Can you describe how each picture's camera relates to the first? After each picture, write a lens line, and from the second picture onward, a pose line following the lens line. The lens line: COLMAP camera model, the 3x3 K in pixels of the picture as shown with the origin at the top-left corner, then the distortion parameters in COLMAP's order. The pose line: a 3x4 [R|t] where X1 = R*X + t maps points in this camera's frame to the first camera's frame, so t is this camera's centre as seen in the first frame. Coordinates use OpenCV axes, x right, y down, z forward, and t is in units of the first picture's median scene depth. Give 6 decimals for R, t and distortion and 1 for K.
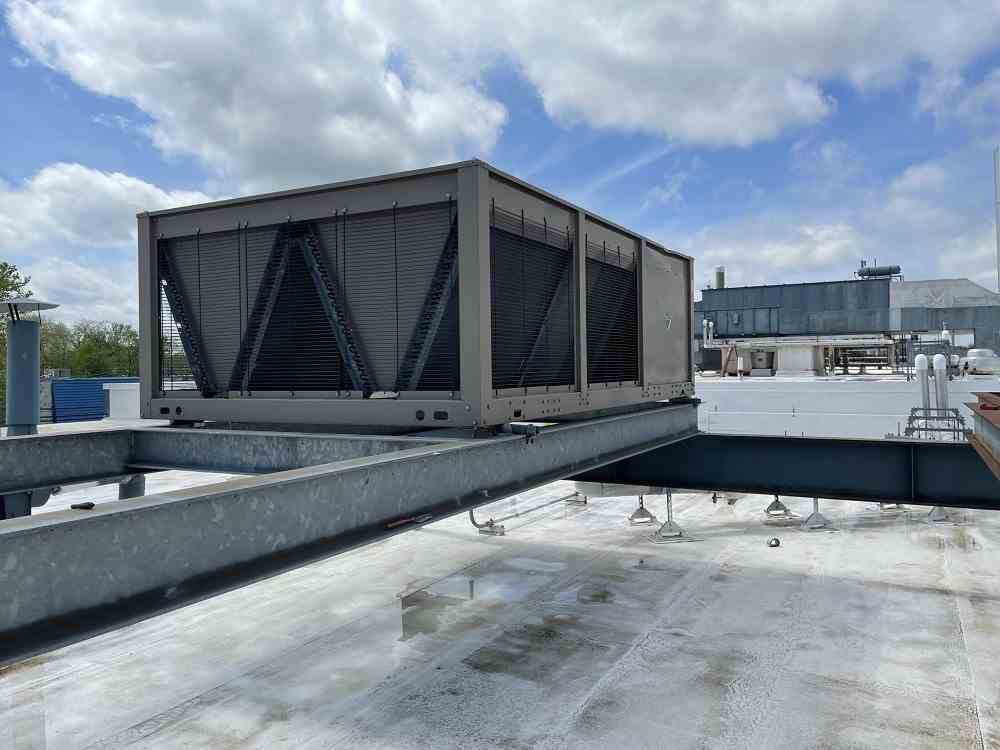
lens RADIAL K [[749.2, 0, 500.0], [0, 749.2, 375.0], [0, 0, 1]] dist [0.094299, -0.113762]
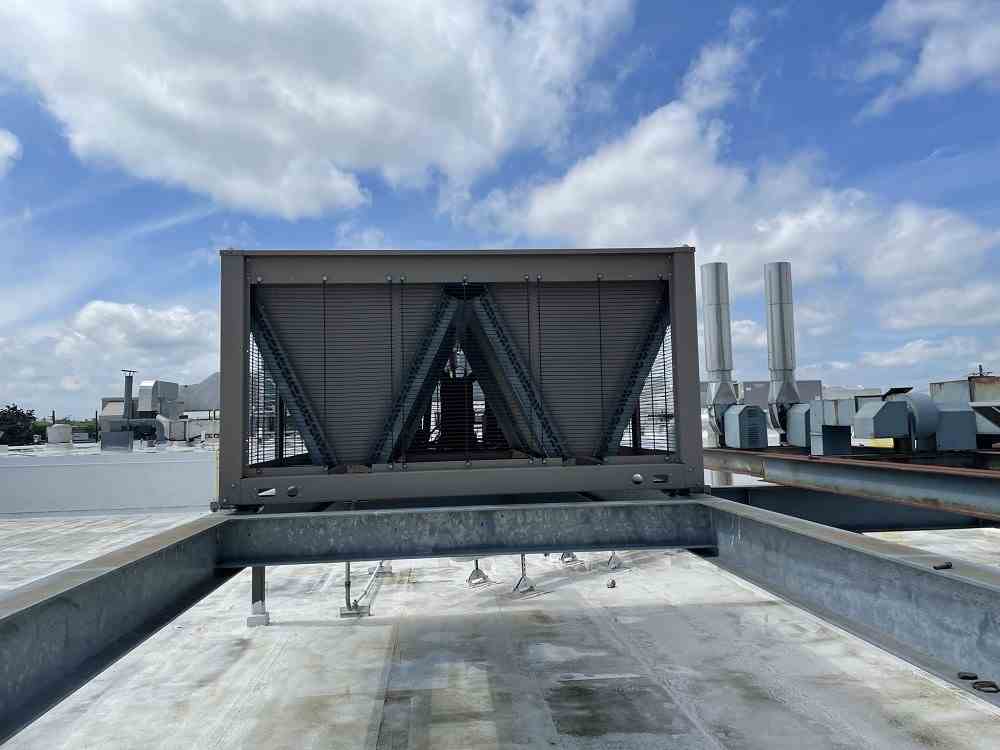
lens RADIAL K [[749.2, 0, 500.0], [0, 749.2, 375.0], [0, 0, 1]] dist [0.094299, -0.113762]
pose [[0.840652, 0.027013, 0.540902, -0.673645], [0.021271, 0.996338, -0.082816, -0.006472], [-0.541158, 0.081125, 0.836998, 0.176083]]
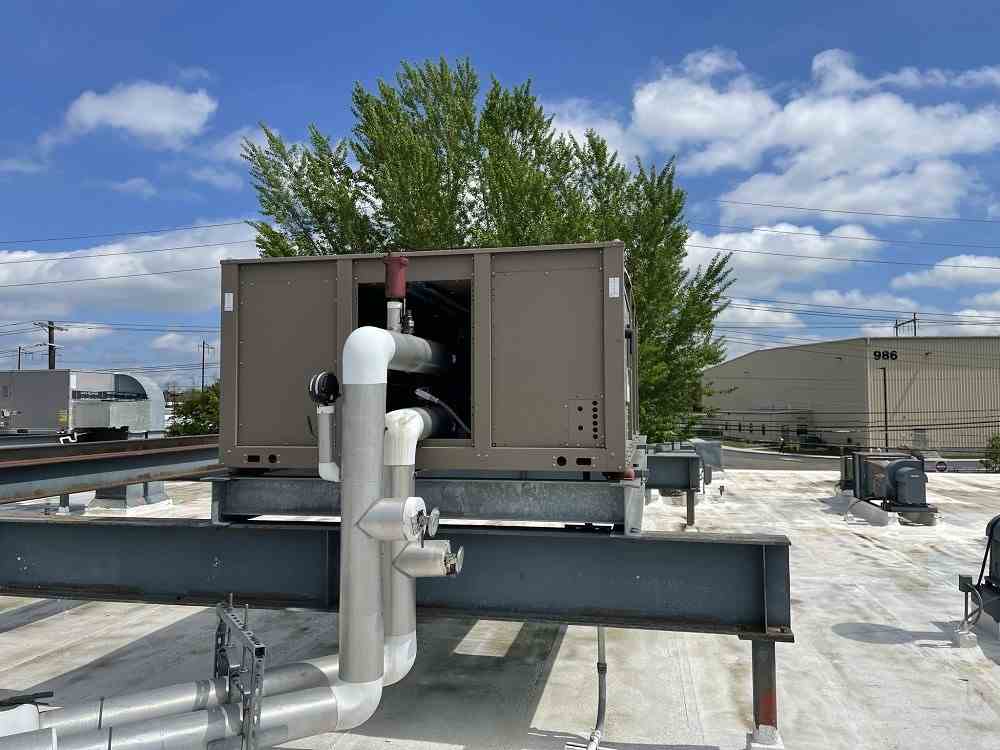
lens RADIAL K [[749.2, 0, 500.0], [0, 749.2, 375.0], [0, 0, 1]] dist [0.094299, -0.113762]
pose [[-0.954791, 0.004340, -0.297246, 0.330838], [0.013772, 0.999466, -0.029643, -0.048205], [0.296958, -0.032396, -0.954341, 2.593629]]
